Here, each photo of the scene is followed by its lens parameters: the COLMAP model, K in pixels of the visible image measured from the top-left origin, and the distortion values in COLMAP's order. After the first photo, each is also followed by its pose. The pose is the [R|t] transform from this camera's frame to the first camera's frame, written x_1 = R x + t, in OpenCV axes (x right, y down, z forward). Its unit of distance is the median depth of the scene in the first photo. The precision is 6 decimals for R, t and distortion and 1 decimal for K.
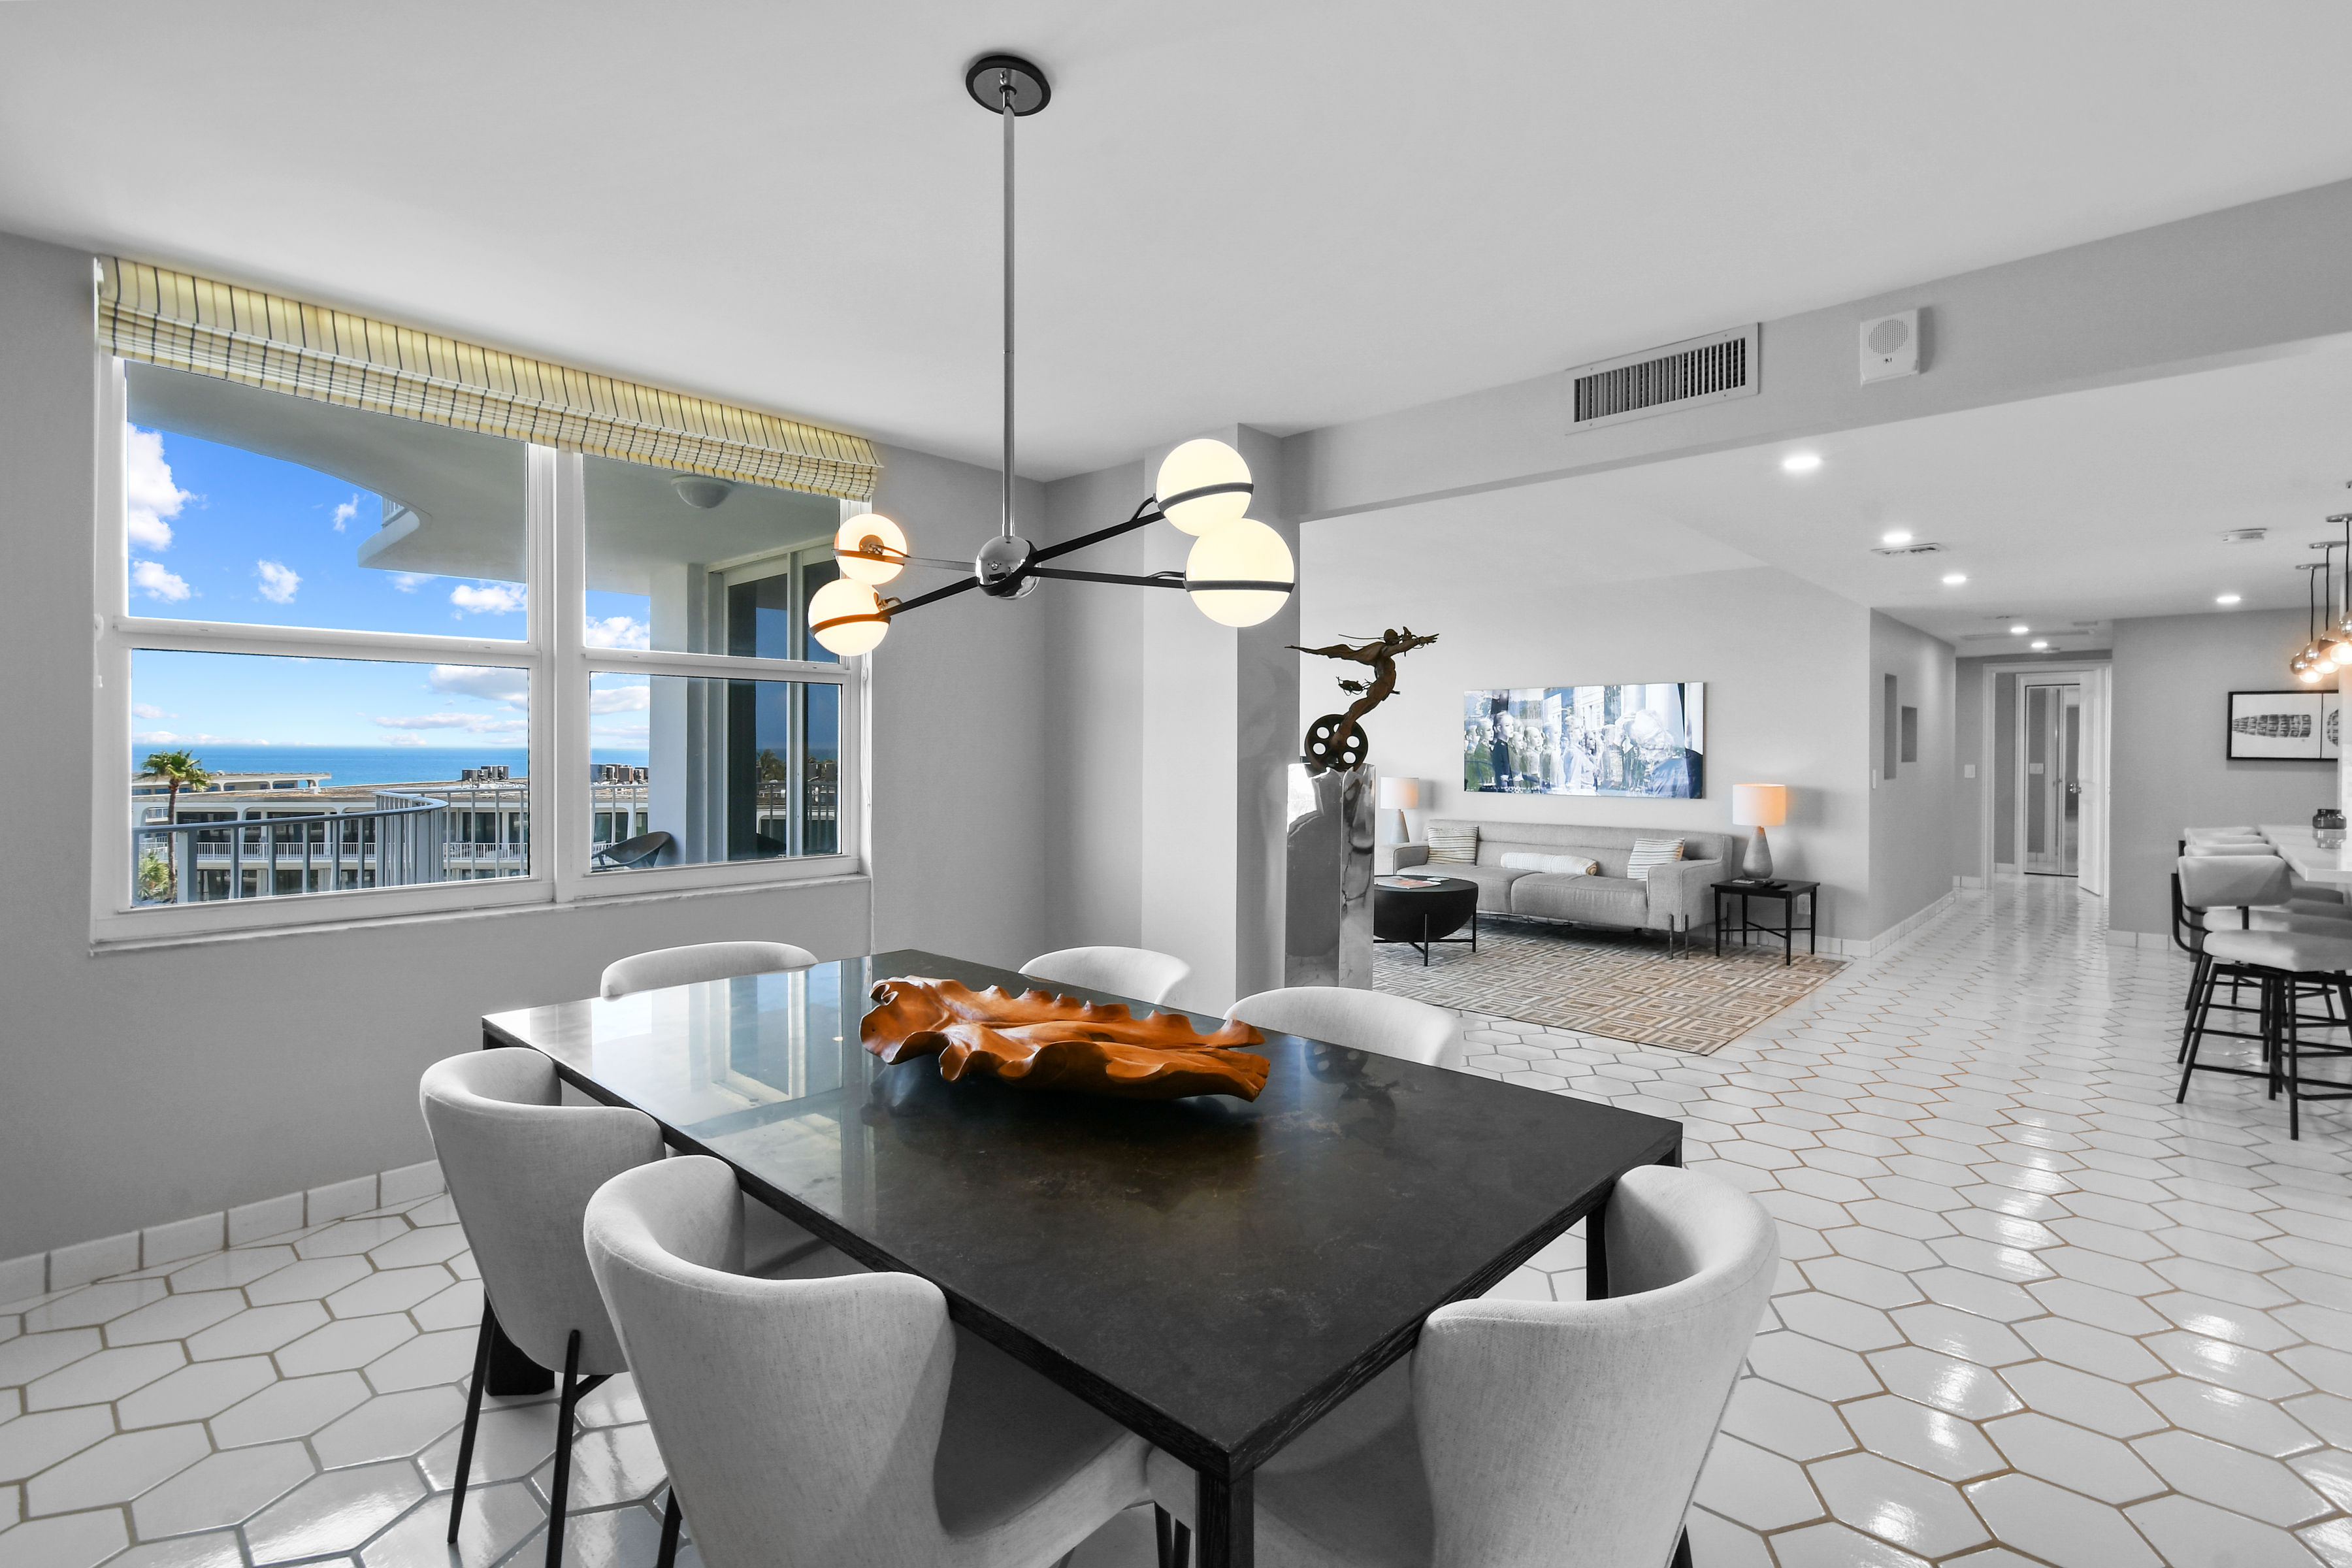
lens RADIAL K [[1066.4, 0, 1209.9], [0, 1066.4, 757.5], [0, 0, 1]] dist [0.008084, -0.003788]
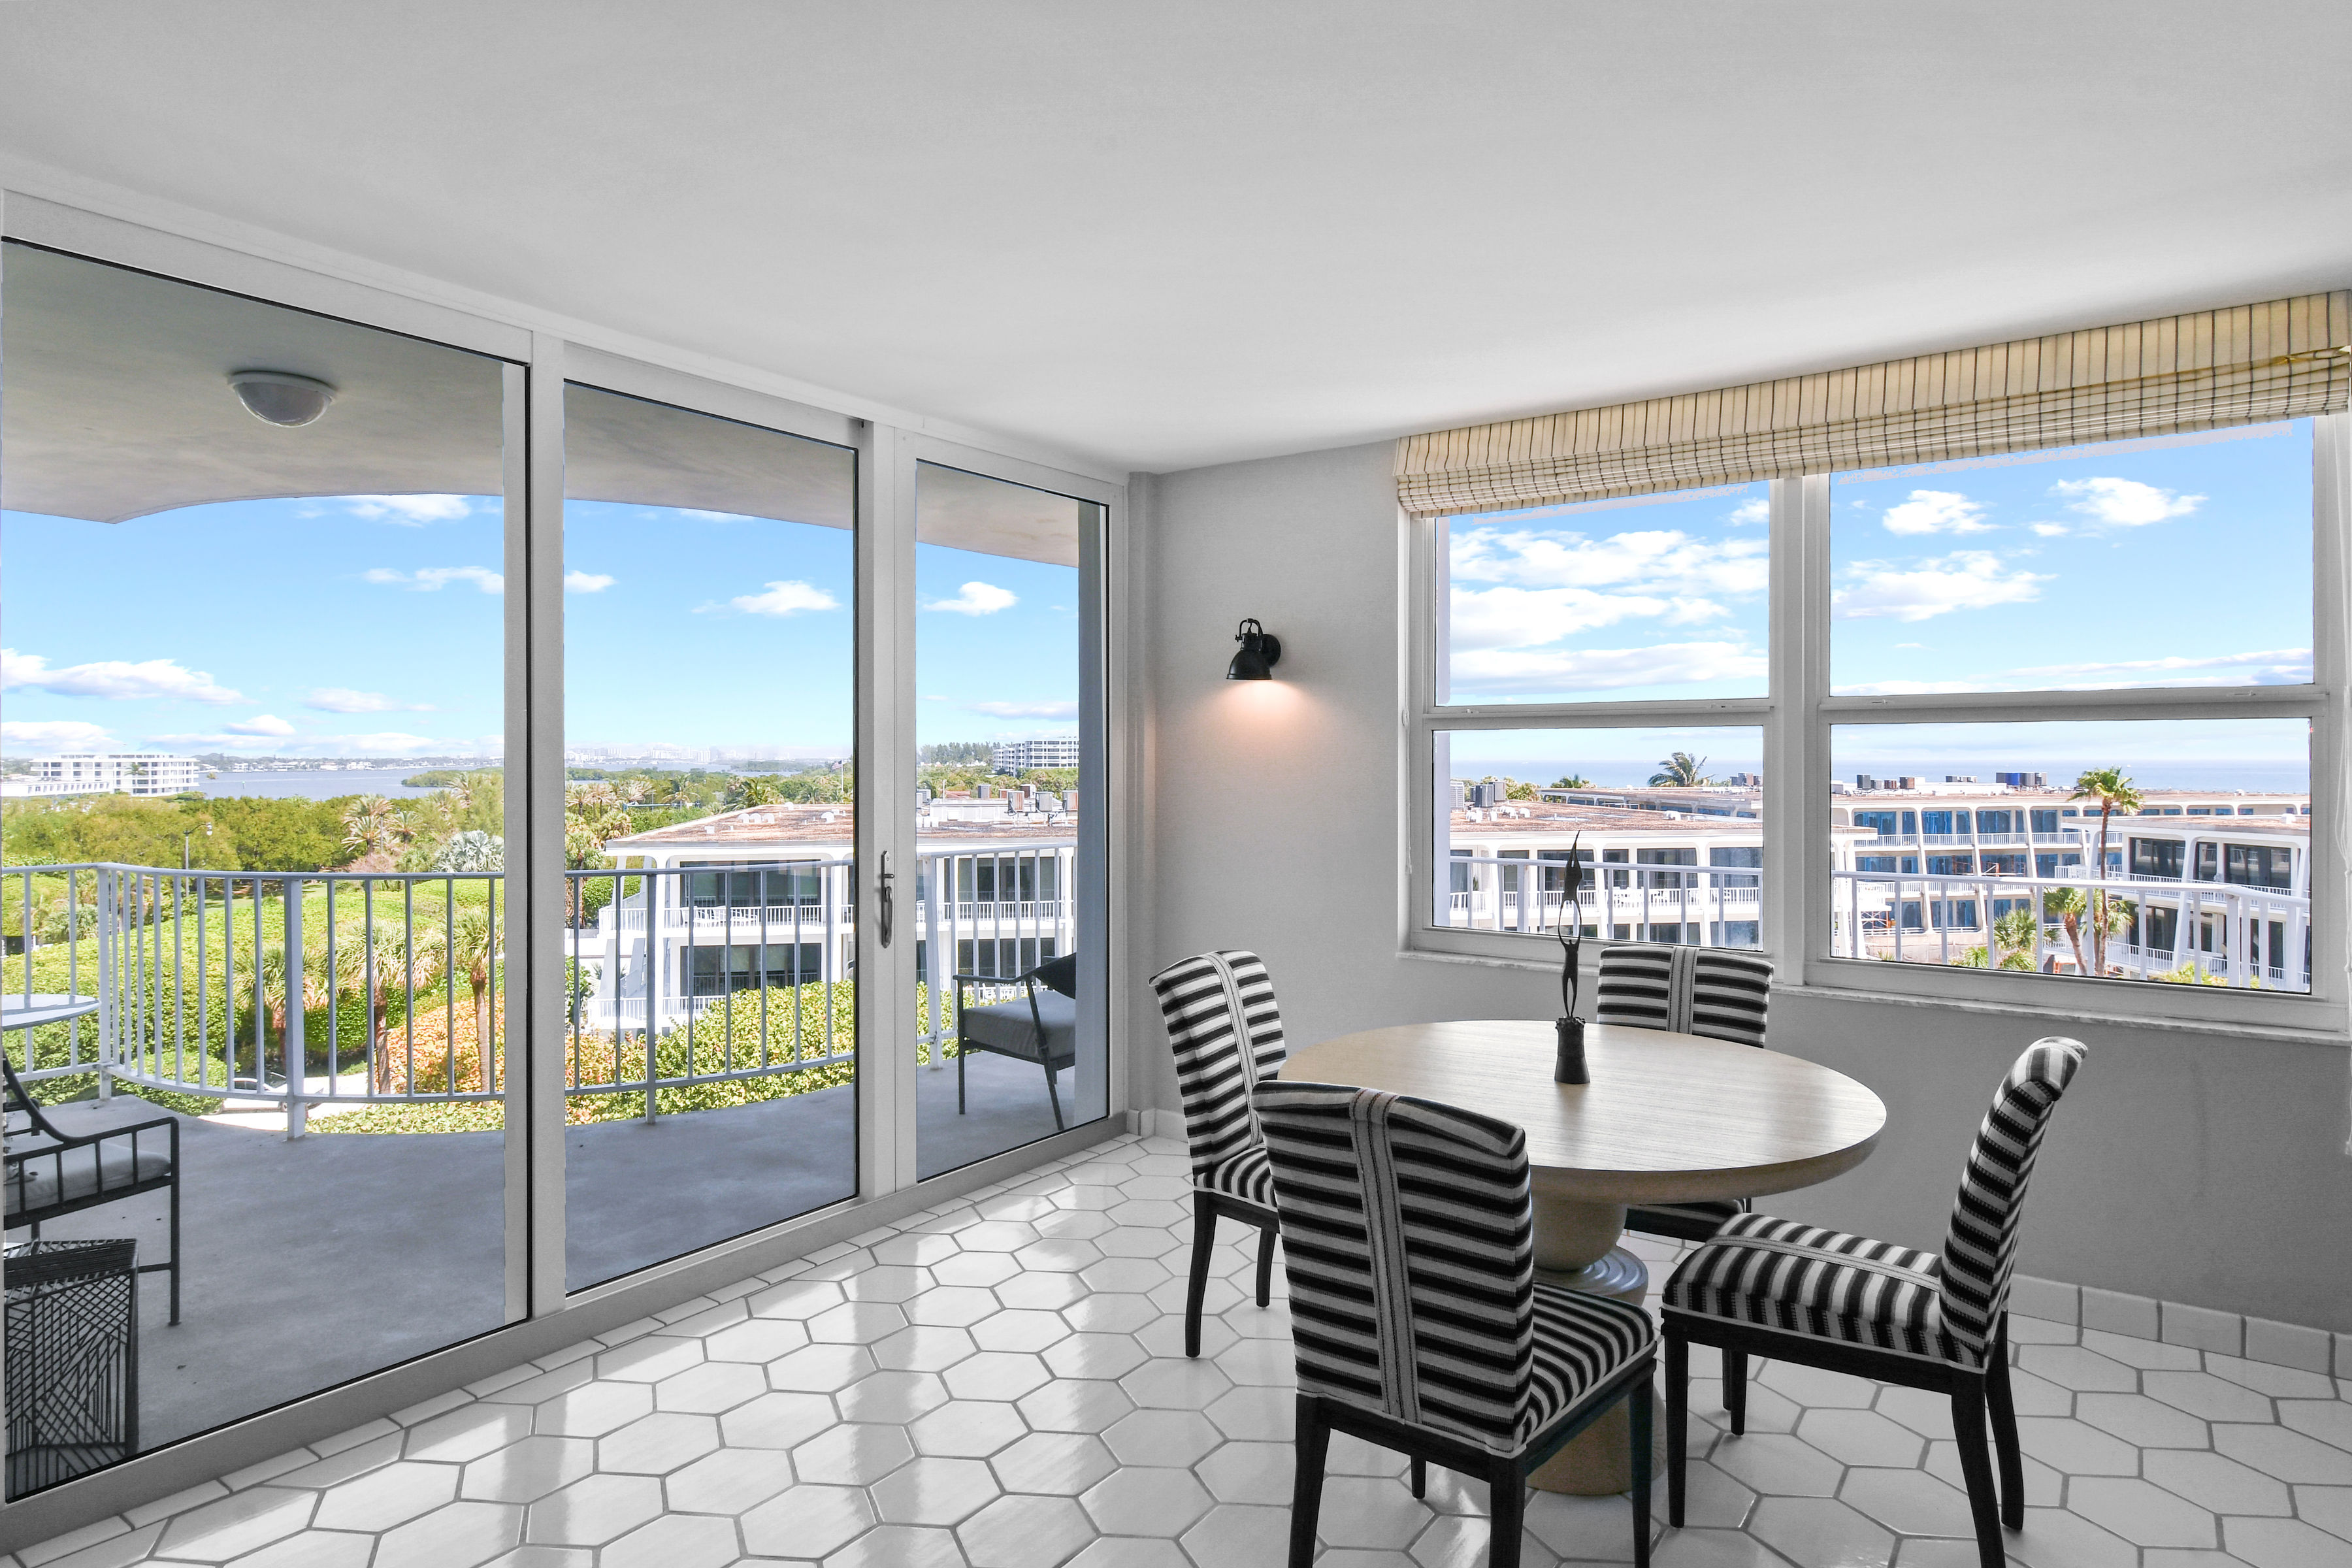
lens RADIAL K [[1323.5, 0, 1182.7], [0, 1323.5, 756.7], [0, 0, 1]] dist [-0.005321, 0.002768]
pose [[0.103266, -0.005695, -0.994638, 0.225480], [-0.005952, 0.999962, -0.006344, -0.025804], [0.994636, 0.006575, 0.103228, 0.926565]]
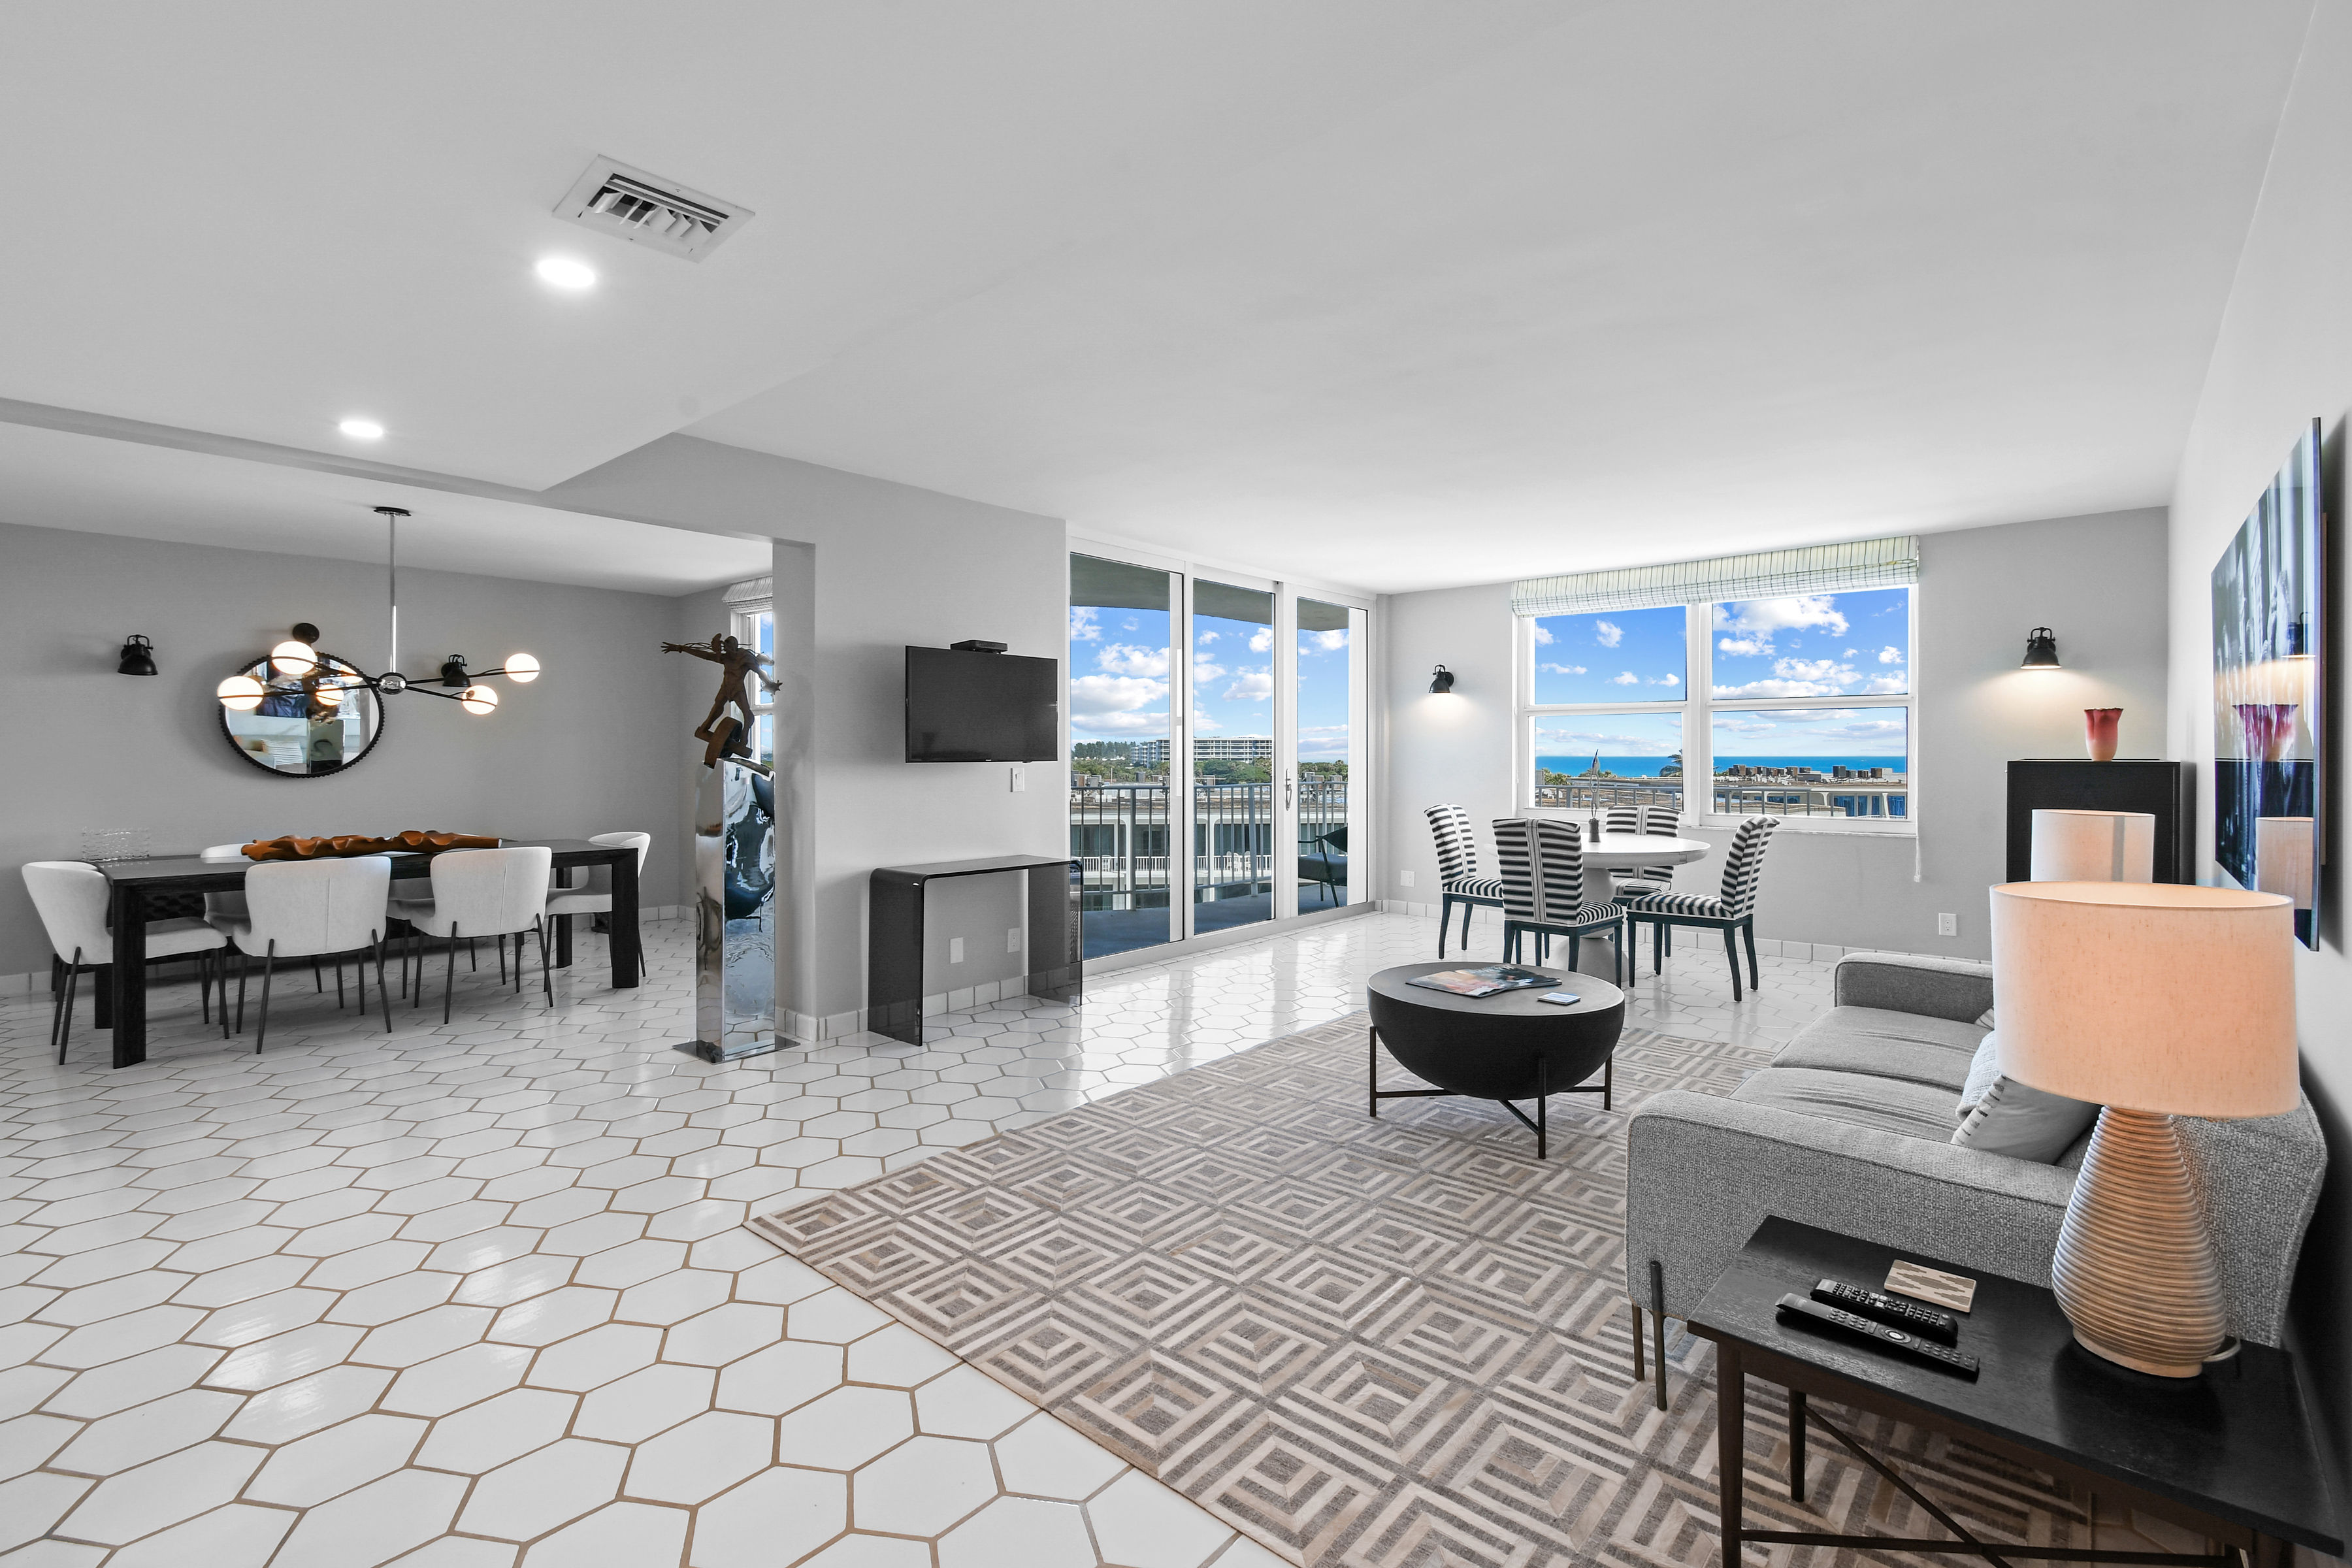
lens RADIAL K [[1066.4, 0, 1169.2], [0, 1066.4, 747.2], [0, 0, 1]] dist [0.008084, -0.003788]
pose [[0.004065, -0.010561, -0.999936, 0.669311], [-0.007412, 0.999916, -0.010591, 0.000711], [0.999964, 0.007455, 0.003986, 0.750058]]
